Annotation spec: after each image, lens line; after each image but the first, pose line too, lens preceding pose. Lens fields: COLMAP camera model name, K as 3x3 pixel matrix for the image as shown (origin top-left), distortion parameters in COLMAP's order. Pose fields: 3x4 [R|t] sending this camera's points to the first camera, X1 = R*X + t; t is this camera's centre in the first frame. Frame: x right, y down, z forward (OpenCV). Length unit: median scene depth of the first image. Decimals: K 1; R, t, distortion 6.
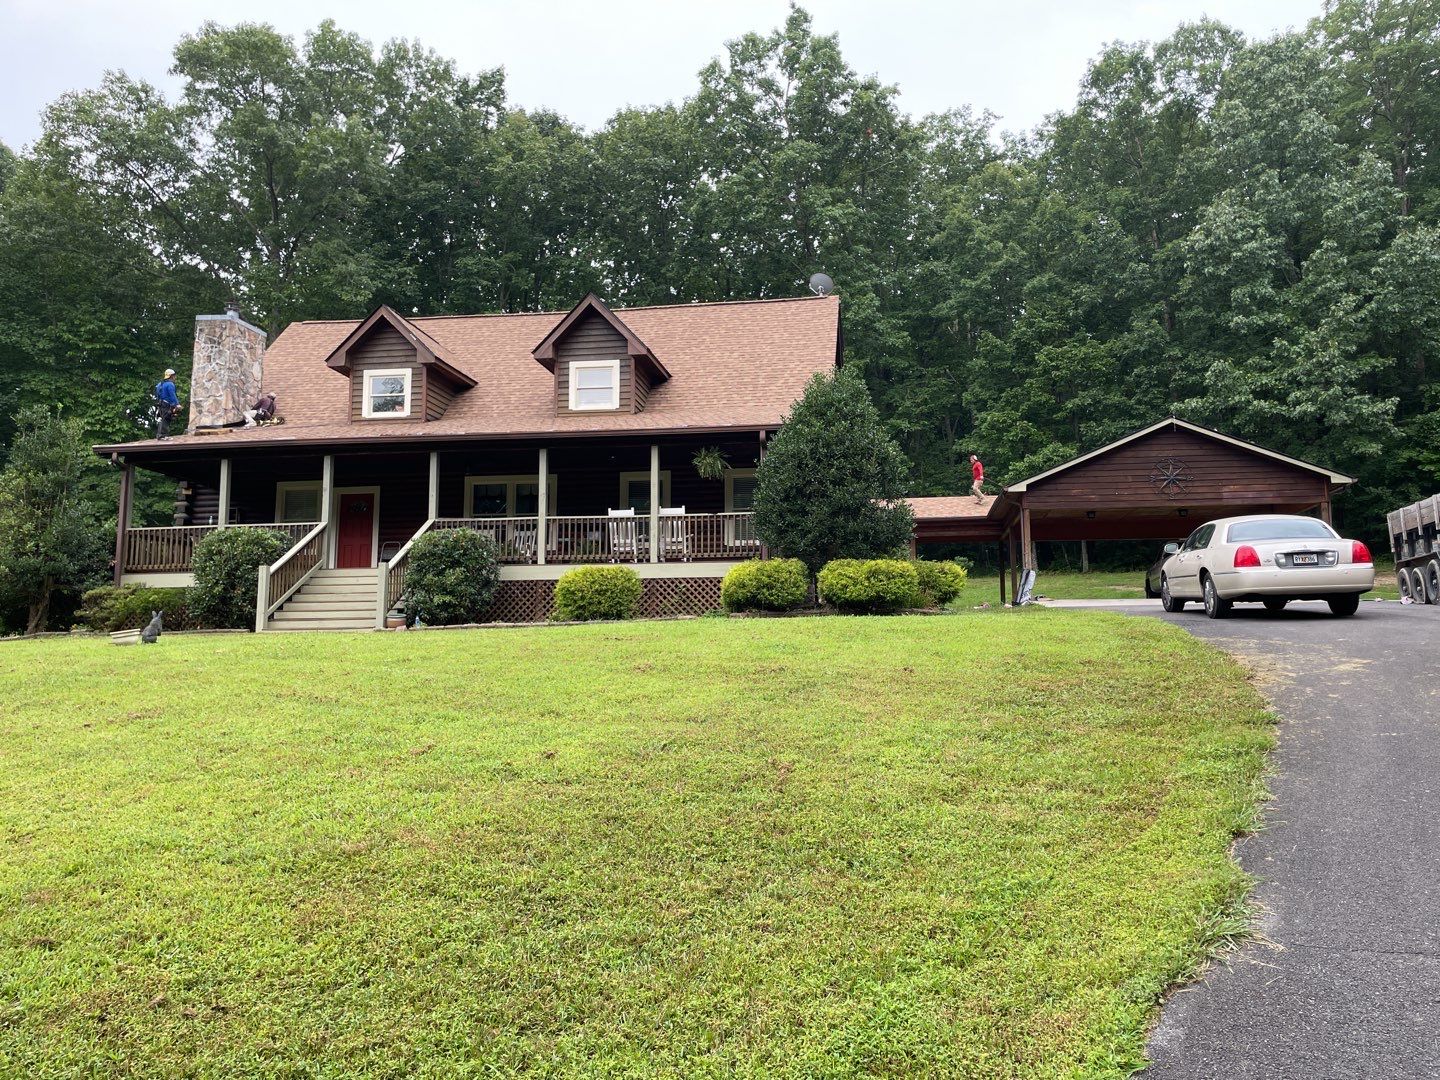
lens RADIAL K [[1073.3, 0, 740.6], [0, 1073.3, 532.9], [0, 0, 1]] dist [0.080845, -0.111485]
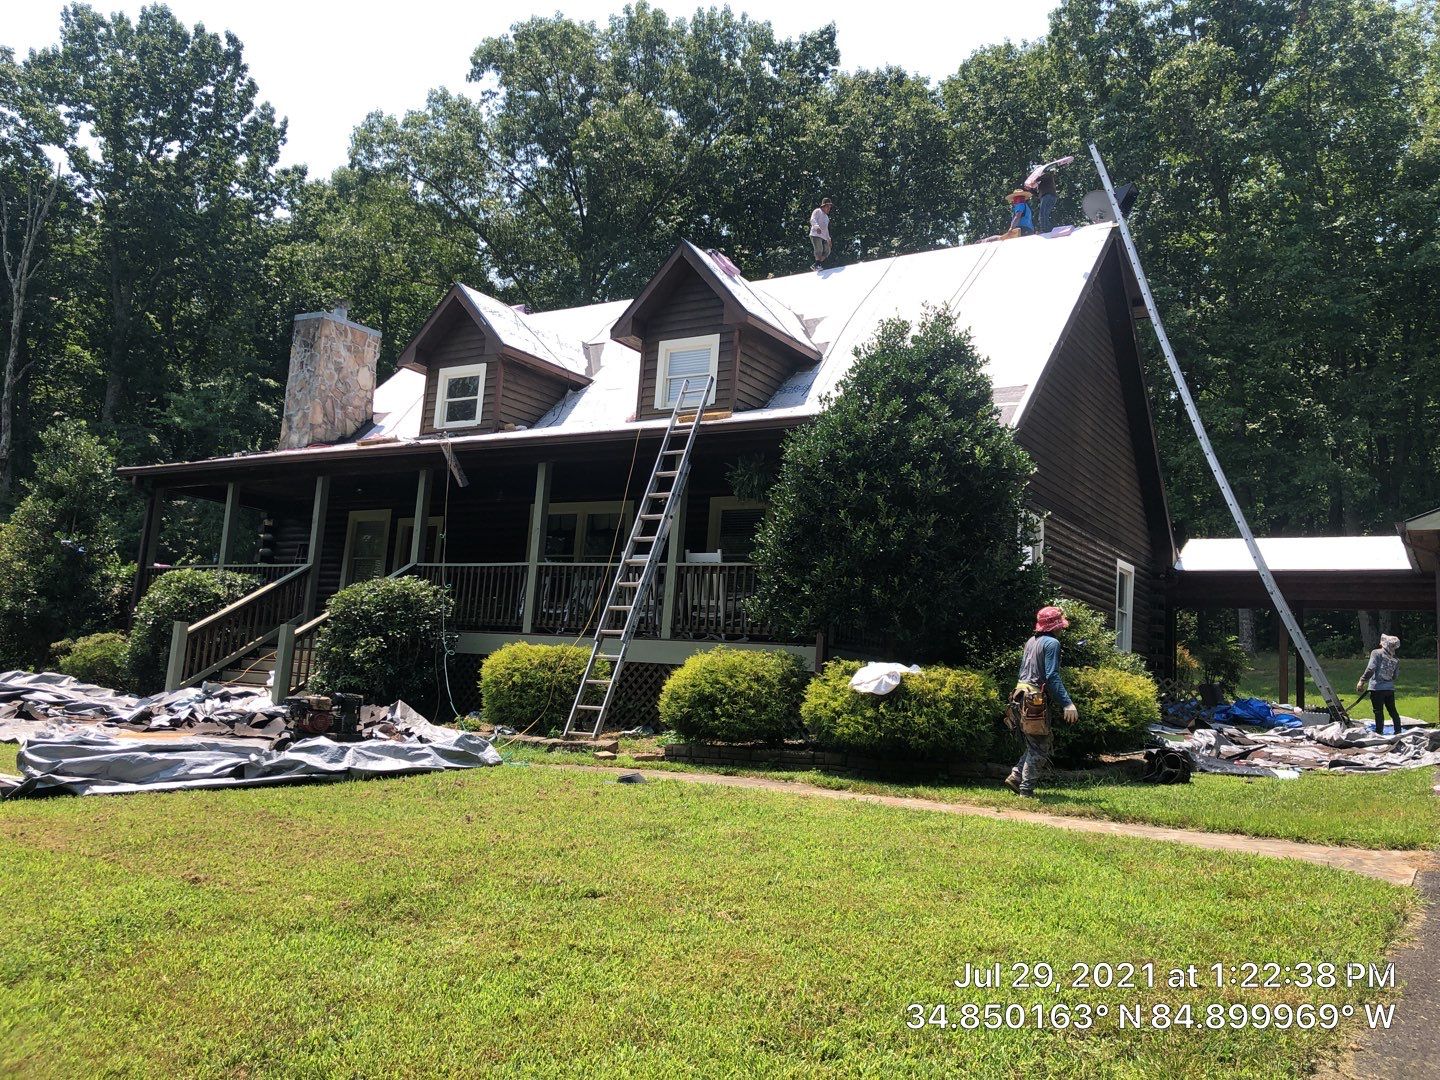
lens RADIAL K [[1167.7, 0, 731.7], [0, 1167.7, 527.7], [0, 0, 1]] dist [0.022809, -0.012570]
pose [[0.910811, 0.007673, -0.412751, 0.120768], [-0.021154, 0.999381, -0.028102, -0.009791], [0.412280, 0.034326, 0.910410, 0.197735]]
